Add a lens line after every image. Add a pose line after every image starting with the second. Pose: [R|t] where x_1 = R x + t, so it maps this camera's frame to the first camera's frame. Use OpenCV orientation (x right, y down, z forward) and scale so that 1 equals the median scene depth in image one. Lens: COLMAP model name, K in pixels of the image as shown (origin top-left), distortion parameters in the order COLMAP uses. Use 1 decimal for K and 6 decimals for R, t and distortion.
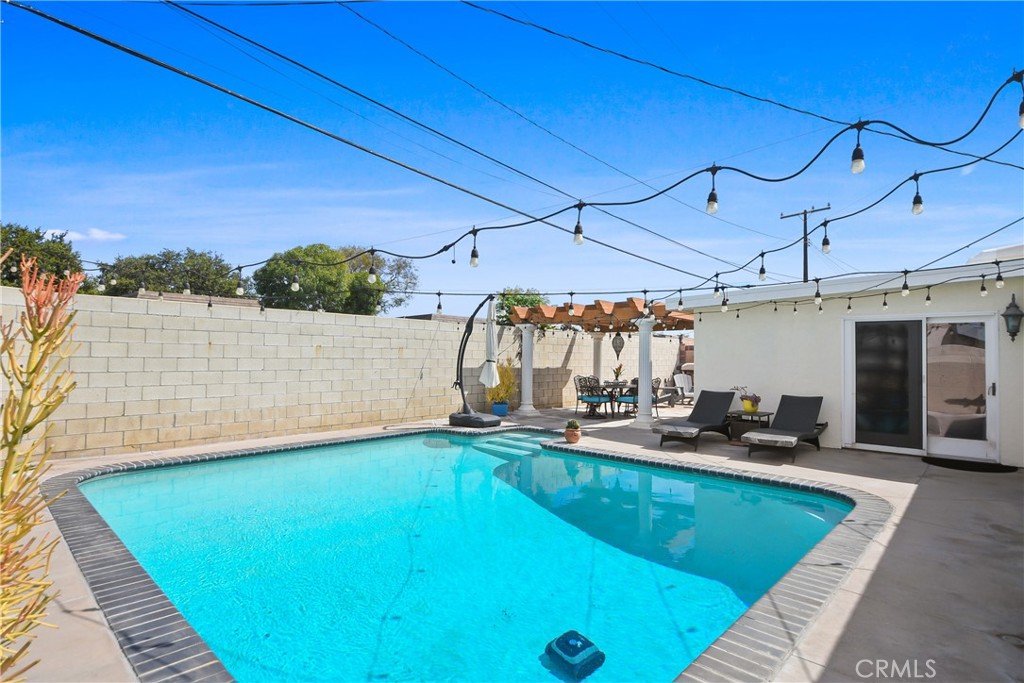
lens RADIAL K [[525.8, 0, 510.3], [0, 525.8, 358.5], [0, 0, 1]] dist [-0.022229, -0.000447]
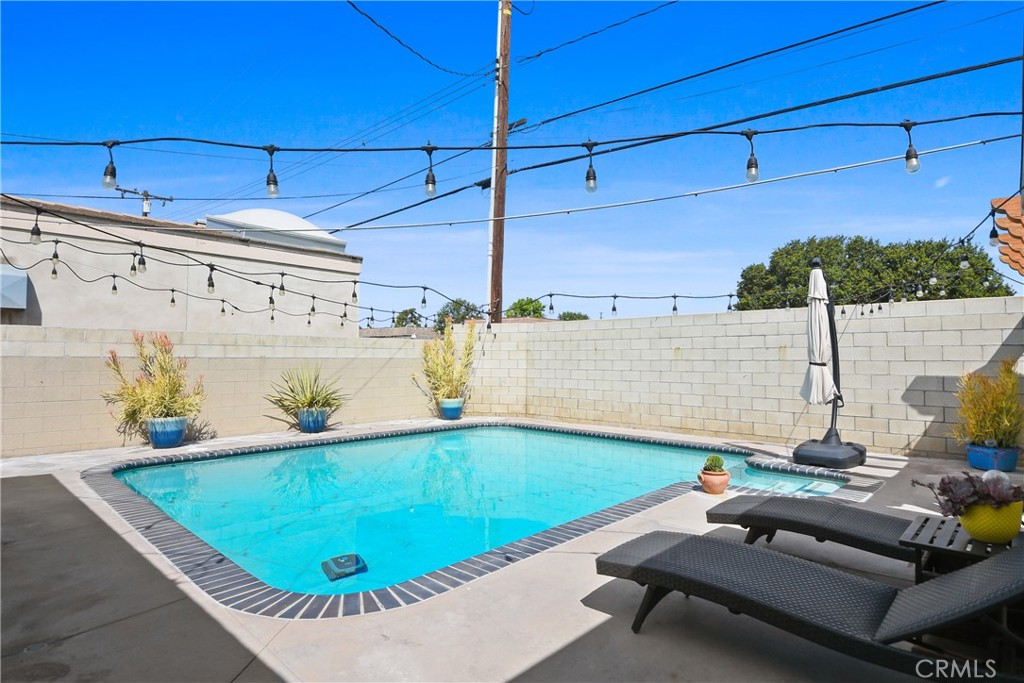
lens RADIAL K [[553.8, 0, 512.0], [0, 553.8, 341.5], [0, 0, 1]] dist [0.002870, 0.001064]
pose [[-0.013523, -0.038021, -0.999185, 0.785567], [-0.003798, 0.999272, -0.037973, 0.005926], [0.999901, 0.003281, -0.013657, 0.761301]]
